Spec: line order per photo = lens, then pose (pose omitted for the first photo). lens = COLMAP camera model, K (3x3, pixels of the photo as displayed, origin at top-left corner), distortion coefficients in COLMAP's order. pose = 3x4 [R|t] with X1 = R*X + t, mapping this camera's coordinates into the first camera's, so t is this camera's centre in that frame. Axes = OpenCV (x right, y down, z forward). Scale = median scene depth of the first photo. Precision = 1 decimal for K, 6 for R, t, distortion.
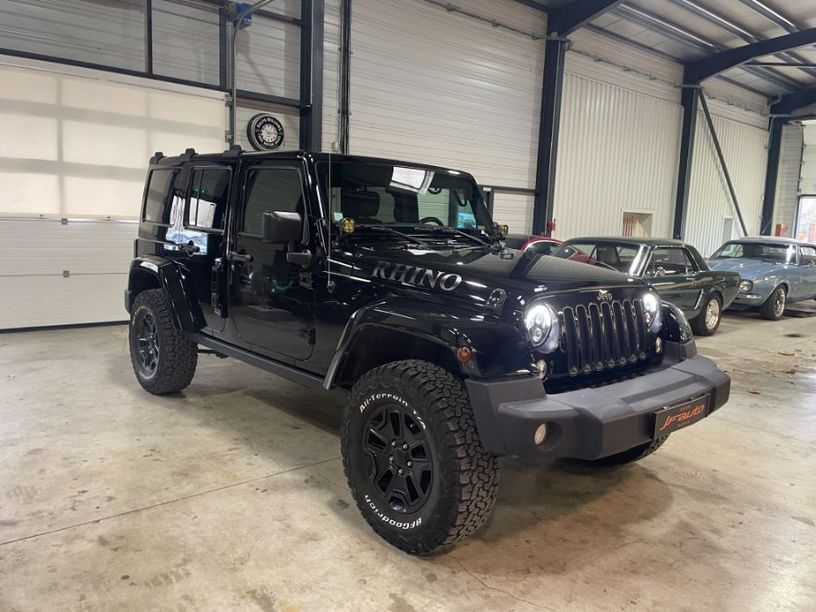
lens RADIAL K [[617.1, 0, 409.4], [0, 617.1, 297.3], [0, 0, 1]] dist [0.092671, -0.120914]
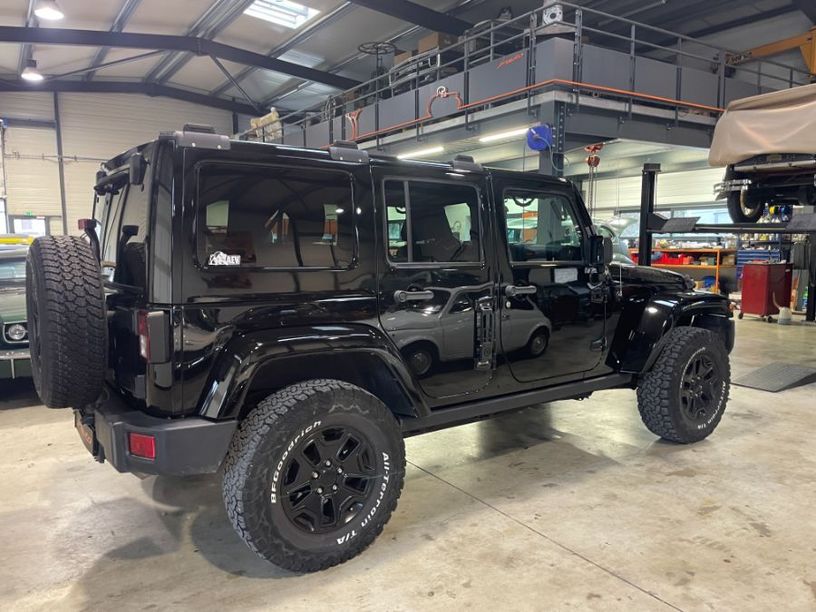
lens RADIAL K [[617.1, 0, 400.1], [0, 617.1, 311.0], [0, 0, 1]] dist [0.092671, -0.120914]
pose [[0.121726, -0.157084, 0.980055, -1.033859], [0.131767, 0.981215, 0.140904, -0.160105], [-0.983779, 0.111988, 0.140138, 0.900499]]
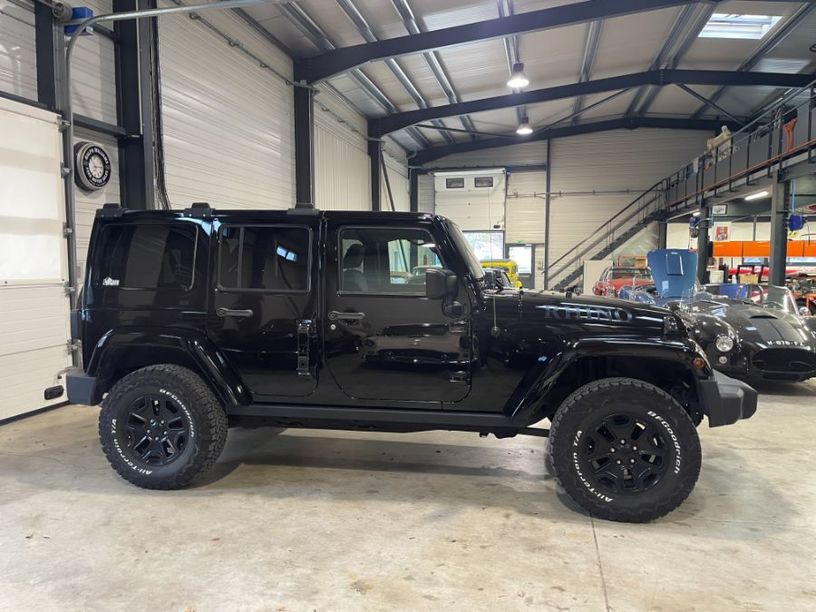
lens RADIAL K [[617.1, 0, 404.3], [0, 617.1, 310.8], [0, 0, 1]] dist [0.092671, -0.120914]
pose [[0.792409, -0.089624, 0.603370, -0.975701], [0.107632, 0.994171, 0.006319, -0.098649], [-0.600419, 0.059935, 0.797436, 0.306004]]
